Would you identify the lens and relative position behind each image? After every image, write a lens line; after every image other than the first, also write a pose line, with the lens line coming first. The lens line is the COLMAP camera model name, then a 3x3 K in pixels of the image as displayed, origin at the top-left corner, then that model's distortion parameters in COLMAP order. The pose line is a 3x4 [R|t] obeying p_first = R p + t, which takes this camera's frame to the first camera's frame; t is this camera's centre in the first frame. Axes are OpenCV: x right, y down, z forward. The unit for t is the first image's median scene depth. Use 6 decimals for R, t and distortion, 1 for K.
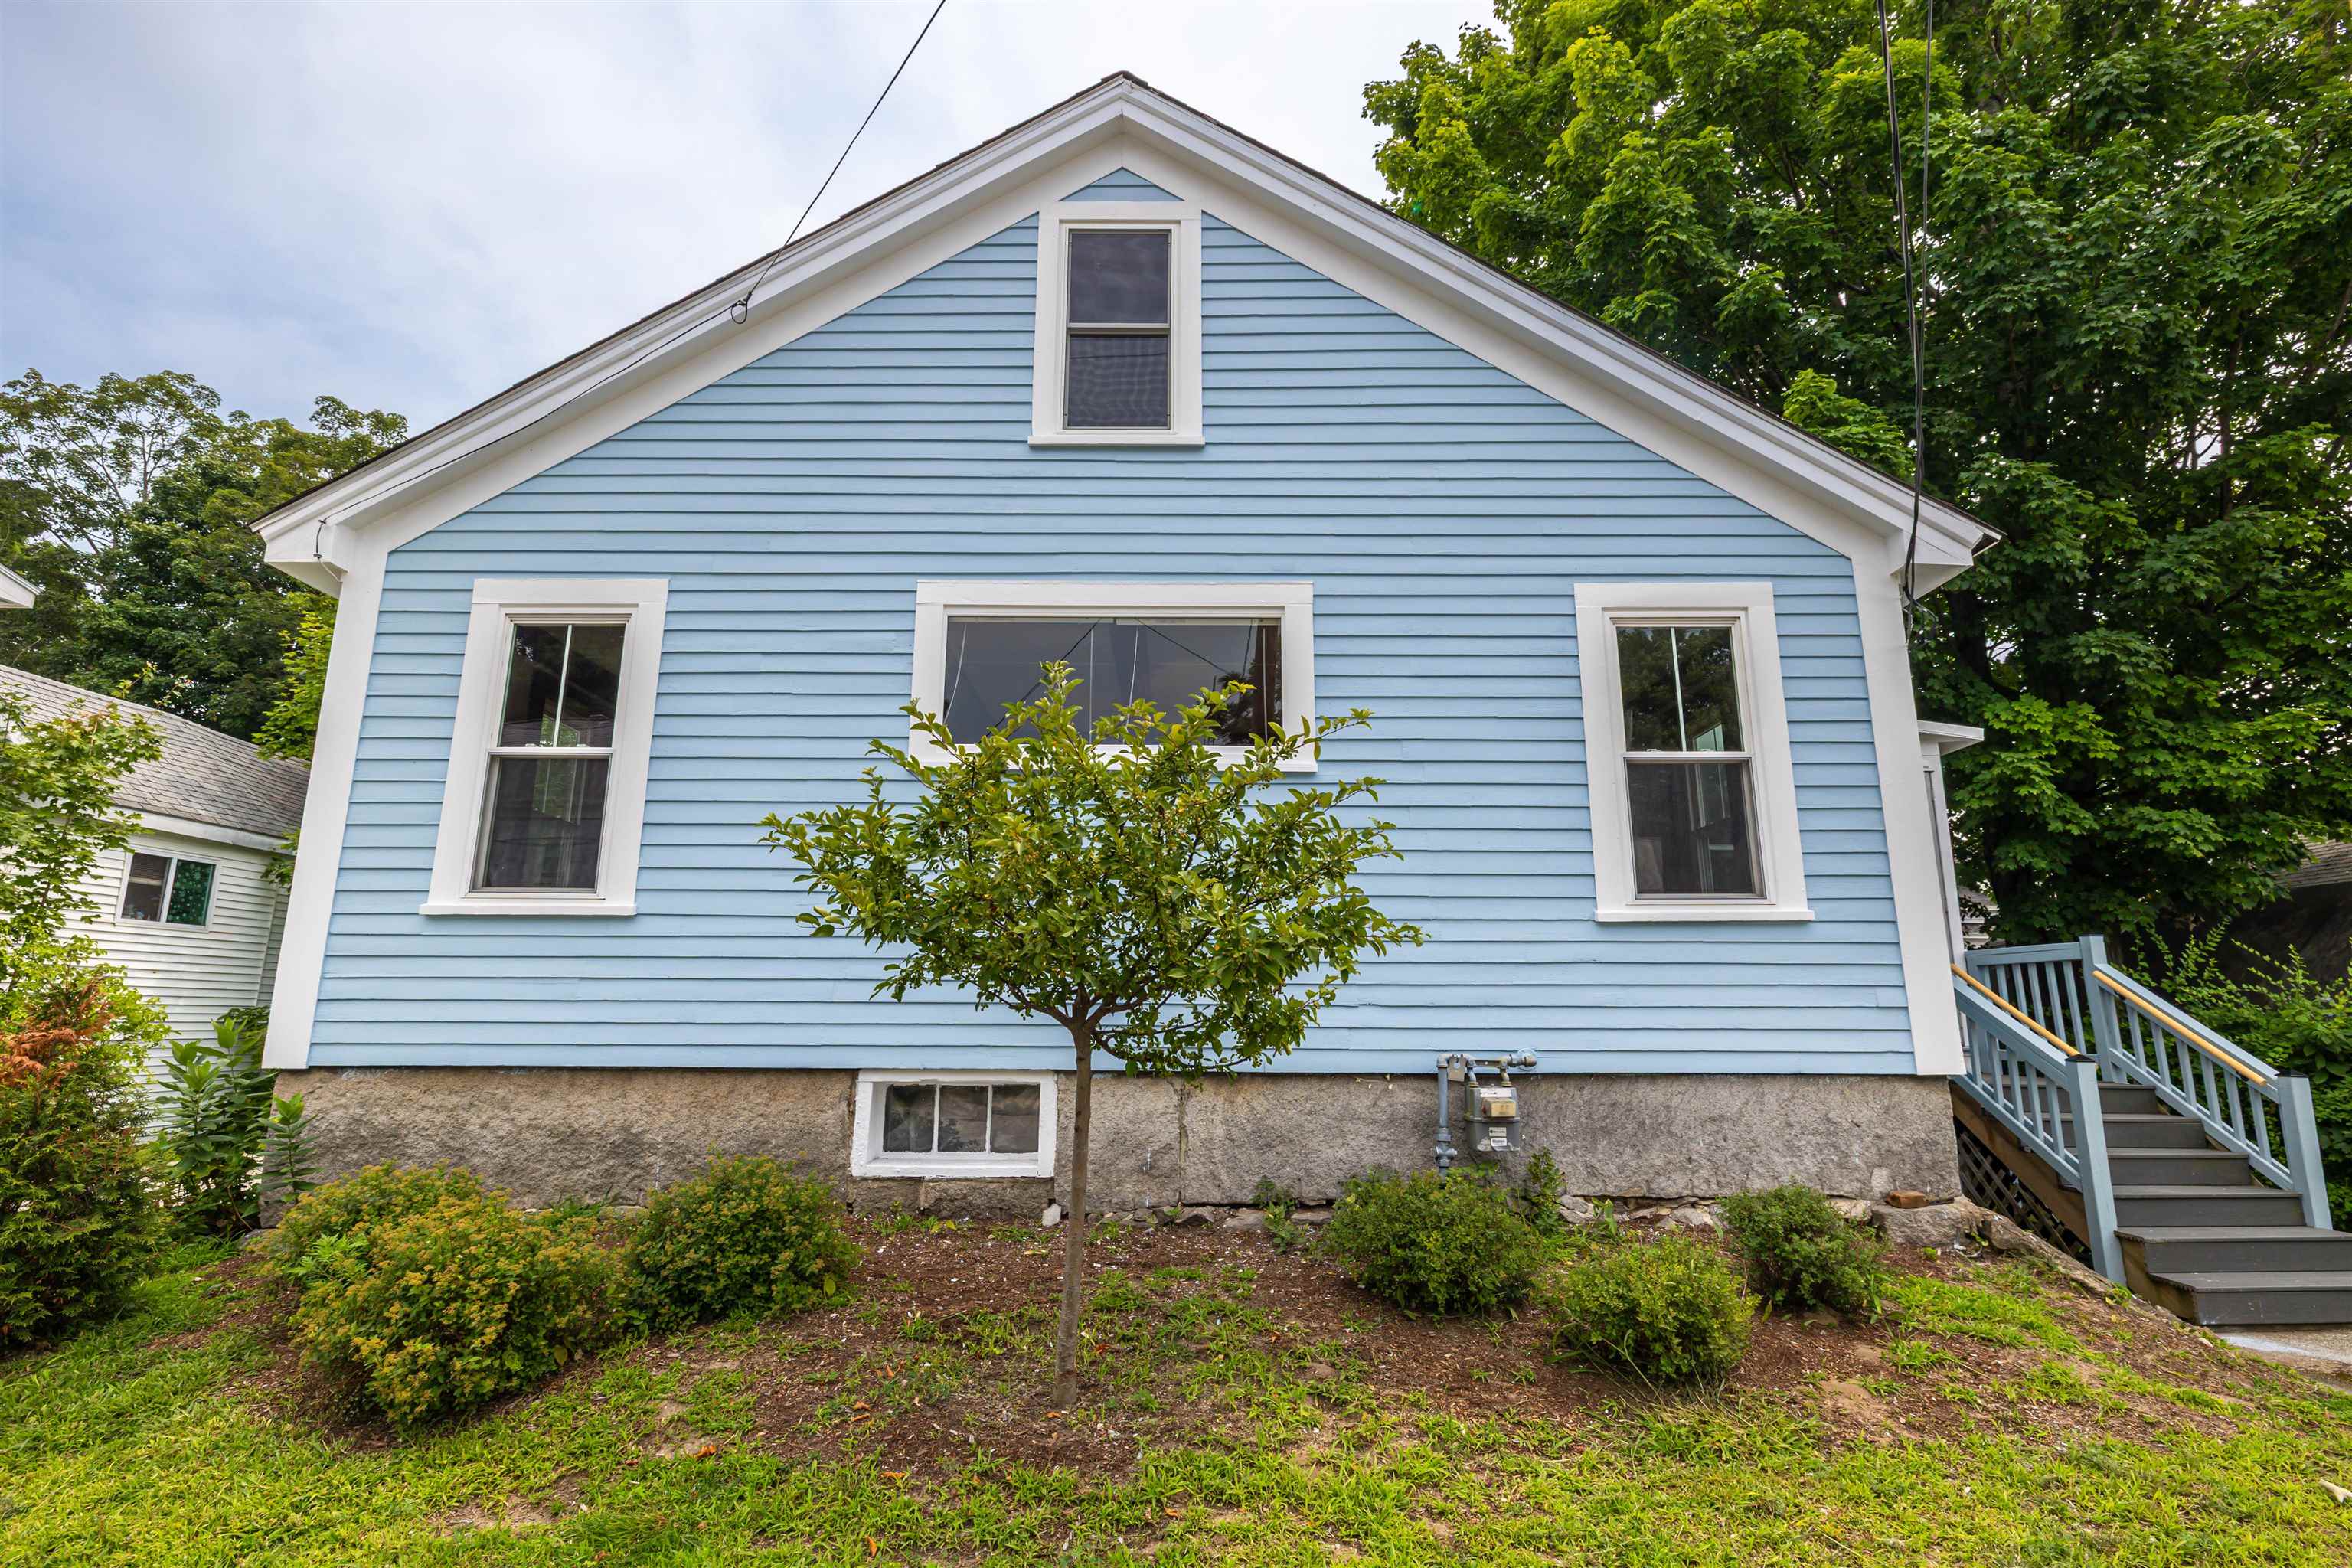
lens RADIAL K [[1127.6, 0, 1177.2], [0, 1127.6, 788.0], [0, 0, 1]] dist [-0.003298, 0.000320]
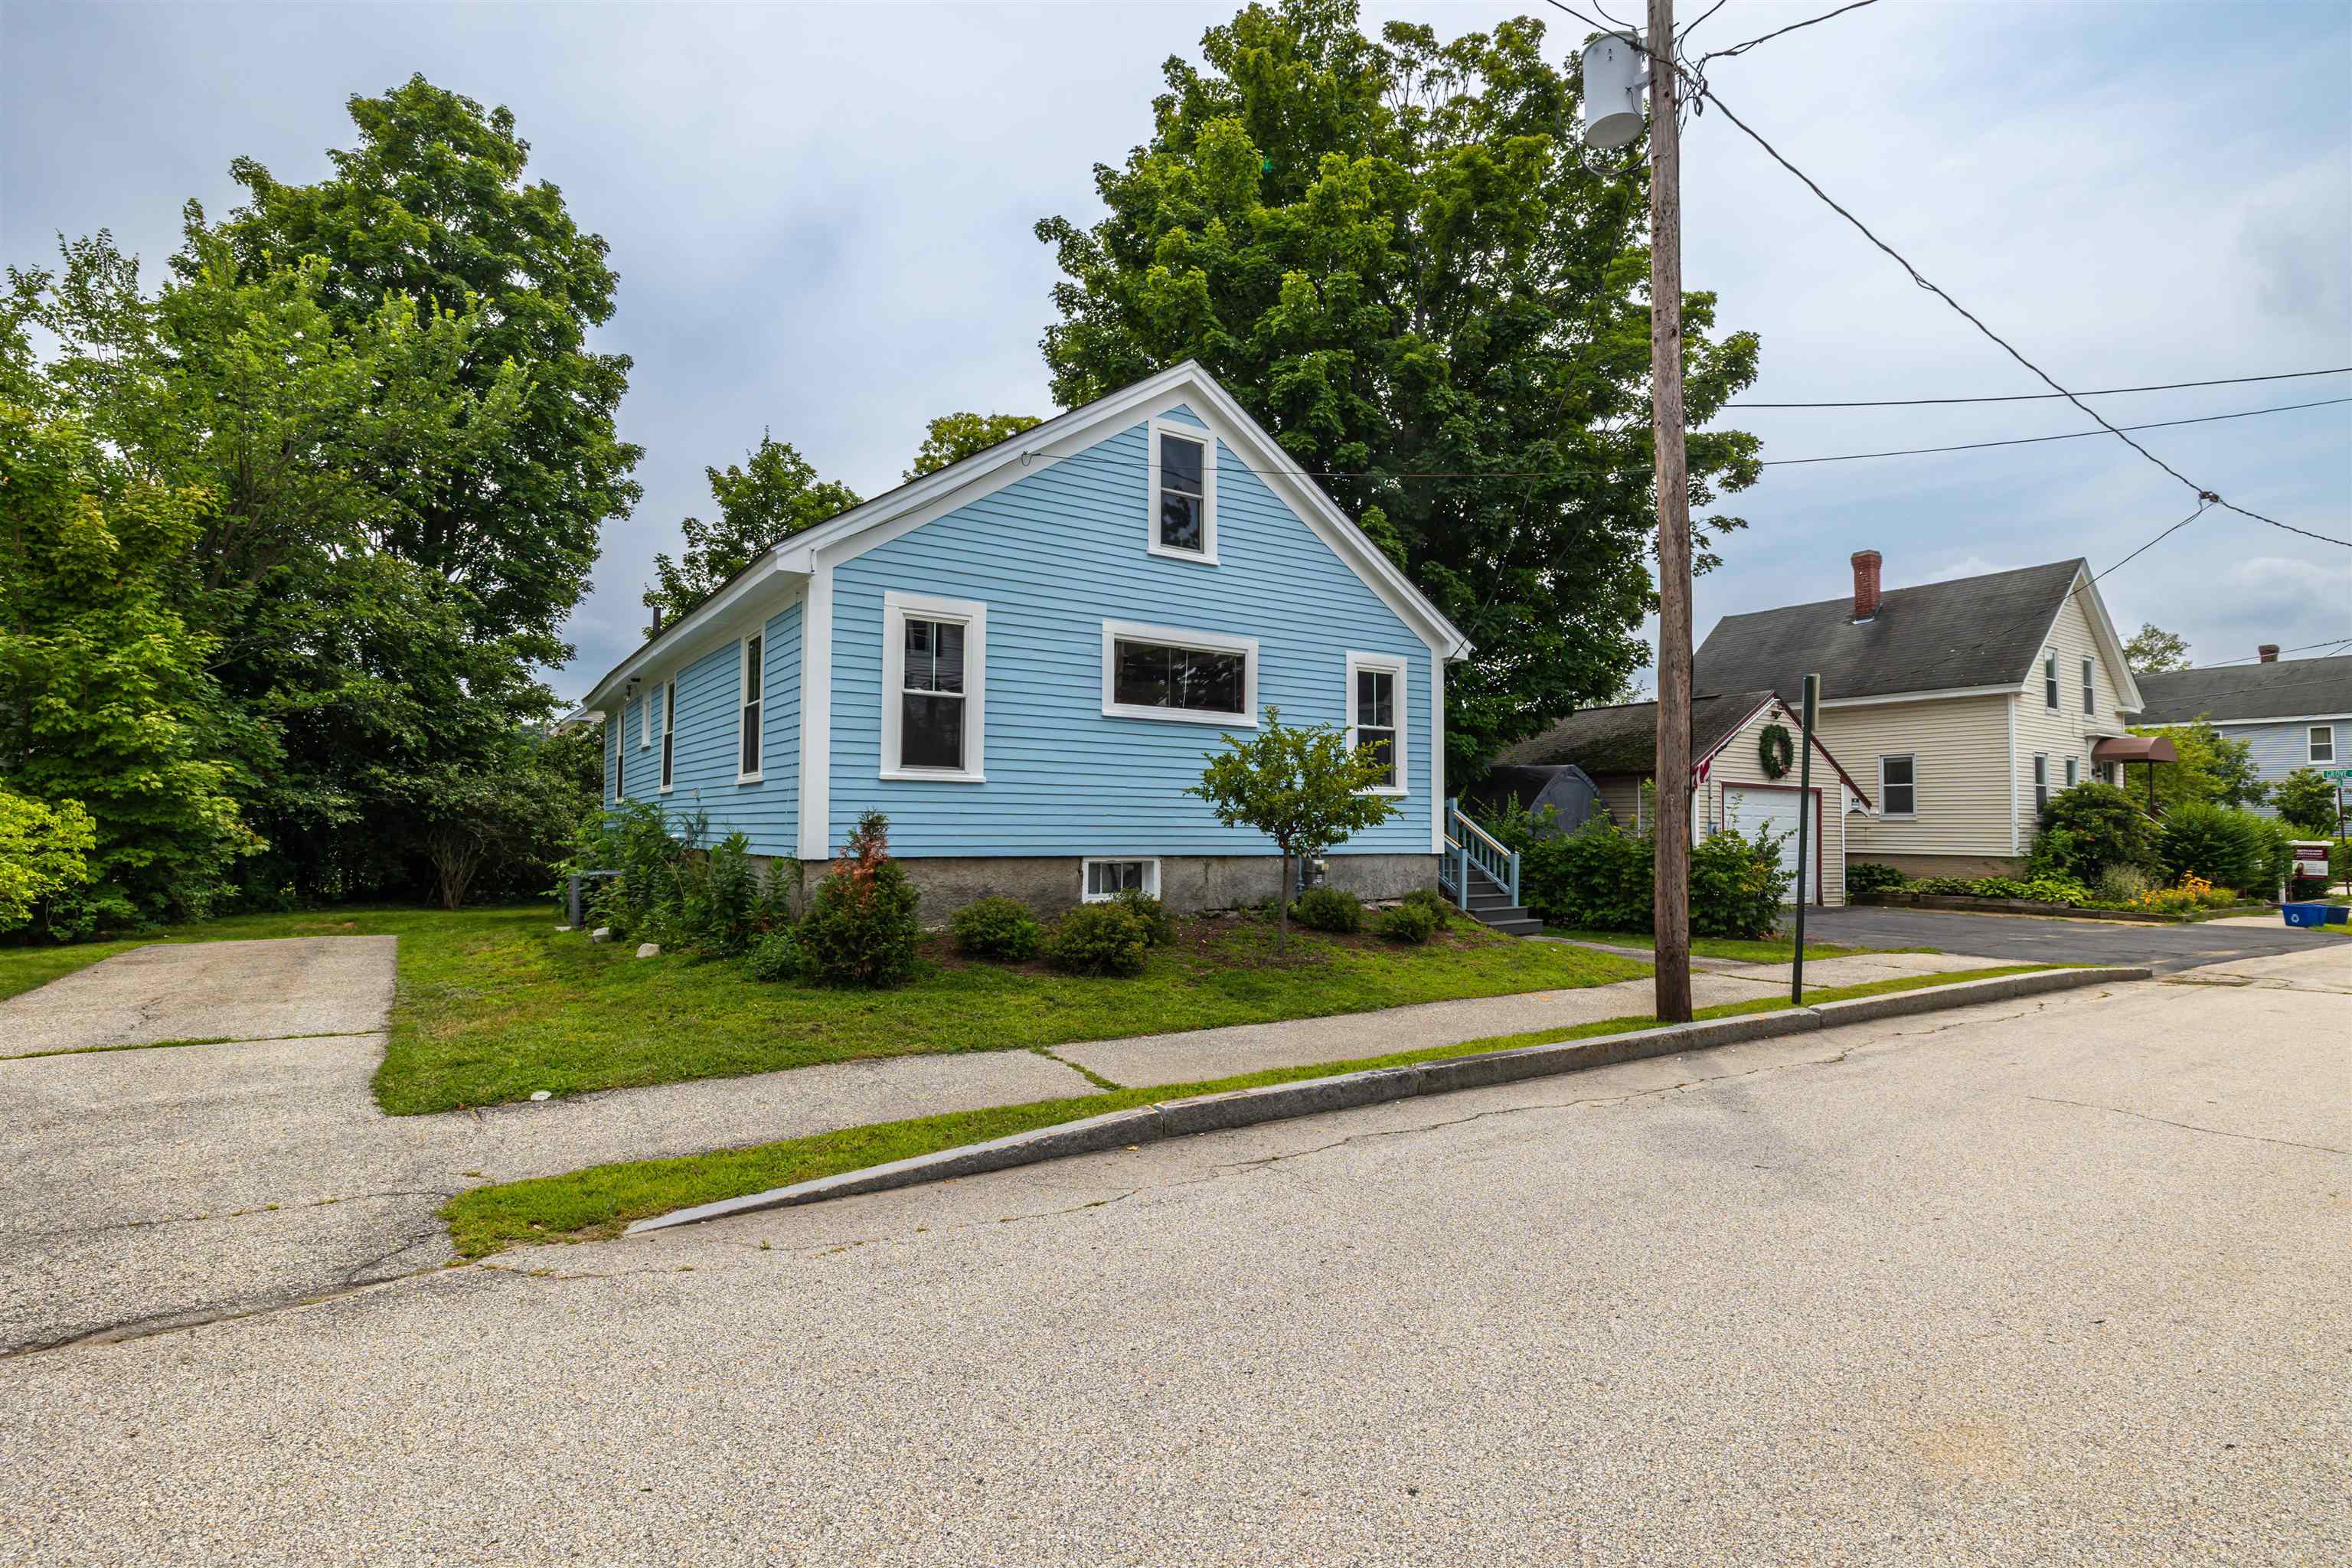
lens RADIAL K [[1127.6, 0, 1176.6], [0, 1127.6, 787.2], [0, 0, 1]] dist [-0.003298, 0.000320]
pose [[0.828674, 0.021965, 0.559301, -1.239662], [-0.118079, 0.983603, 0.136320, -0.178970], [-0.547136, -0.179006, 0.817679, -0.768339]]
